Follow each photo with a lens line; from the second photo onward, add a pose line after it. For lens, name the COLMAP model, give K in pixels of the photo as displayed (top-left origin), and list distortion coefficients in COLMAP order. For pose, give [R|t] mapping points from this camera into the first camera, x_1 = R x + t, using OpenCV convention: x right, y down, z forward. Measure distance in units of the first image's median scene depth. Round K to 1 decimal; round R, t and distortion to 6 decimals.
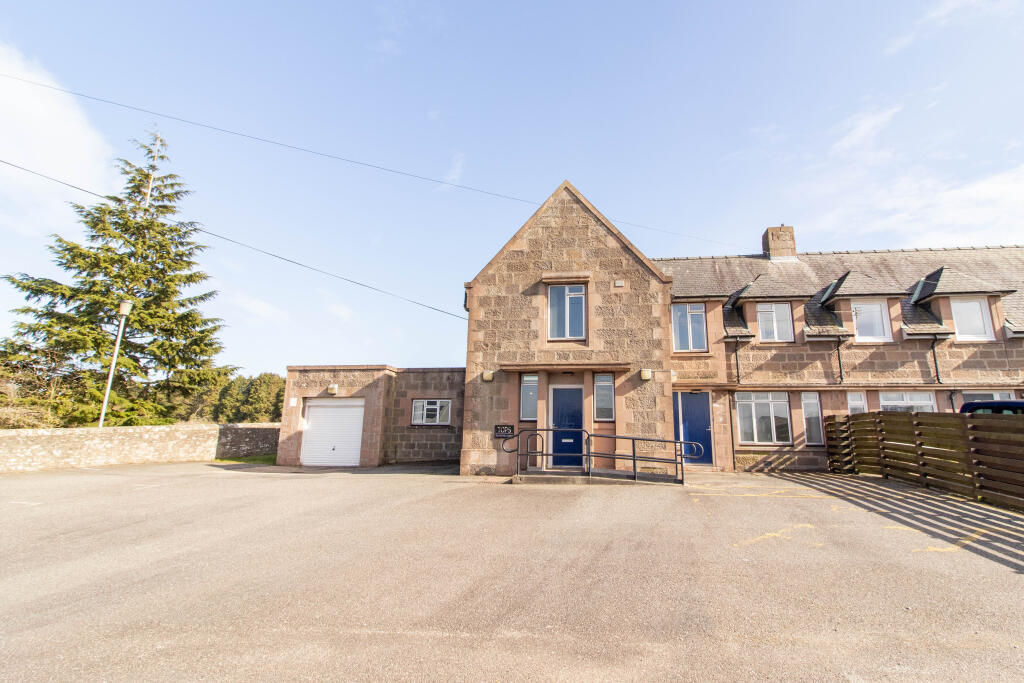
lens RADIAL K [[477.4, 0, 512.5], [0, 477.4, 319.2], [0, 0, 1]] dist [-0.003349, -0.000560]
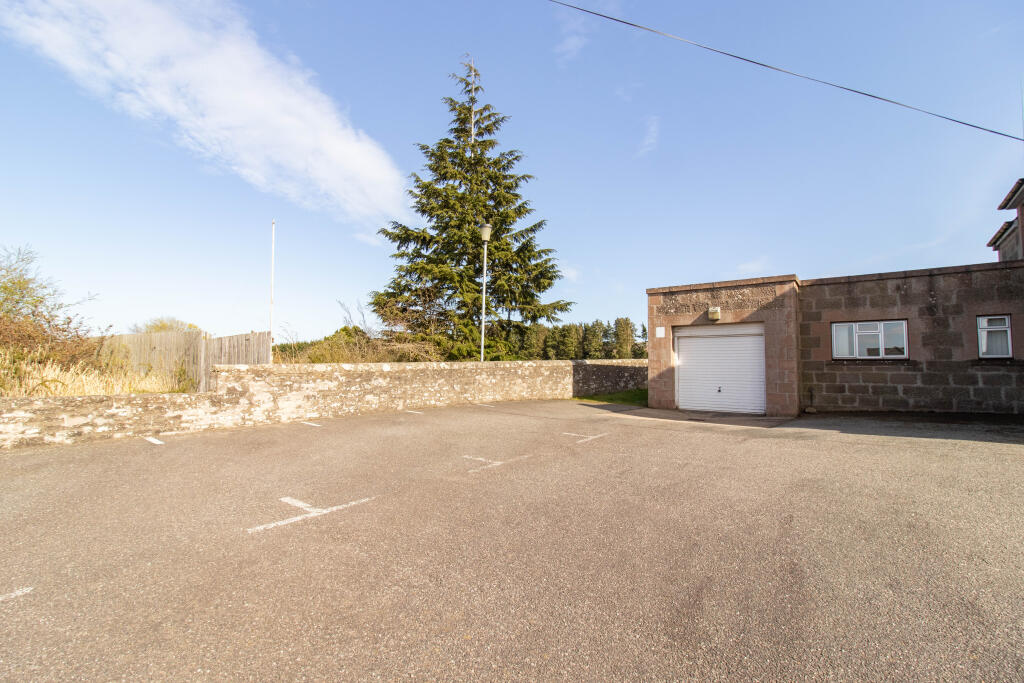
lens RADIAL K [[471.7, 0, 513.3], [0, 471.7, 335.8], [0, 0, 1]] dist [-0.000516, -0.000011]
pose [[0.857074, -0.031468, -0.514232, -0.258515], [0.109652, 0.986405, 0.122396, 0.053626], [0.503389, -0.161289, 0.848873, 0.192896]]
